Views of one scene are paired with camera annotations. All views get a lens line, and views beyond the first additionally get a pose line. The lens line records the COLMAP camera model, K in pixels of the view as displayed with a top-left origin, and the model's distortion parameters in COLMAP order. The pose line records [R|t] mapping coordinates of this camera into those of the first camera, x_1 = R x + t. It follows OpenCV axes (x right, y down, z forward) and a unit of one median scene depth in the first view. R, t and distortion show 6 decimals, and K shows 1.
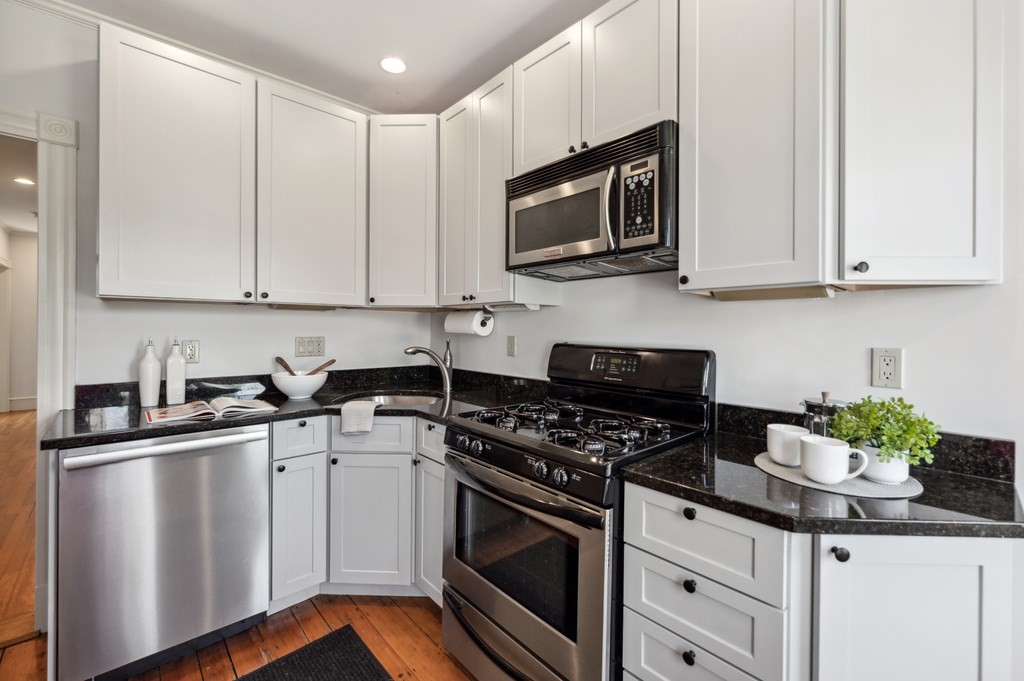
lens RADIAL K [[419.1, 0, 513.7], [0, 419.1, 332.3], [0, 0, 1]] dist [-0.001794, -0.000407]
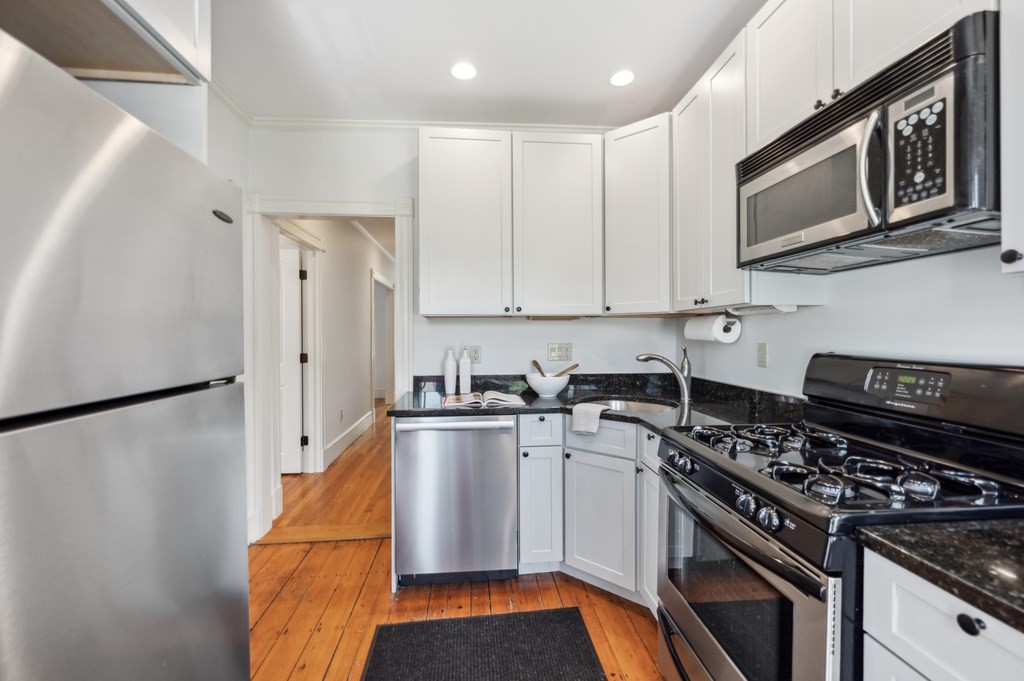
lens RADIAL K [[413.8, 0, 516.8], [0, 413.8, 338.2], [0, 0, 1]] dist [-0.001753, -0.000323]
pose [[0.799206, -0.004144, -0.601042, 0.135643], [0.004566, 0.999989, -0.000823, -0.004072], [0.601039, -0.002087, 0.799217, 0.044502]]
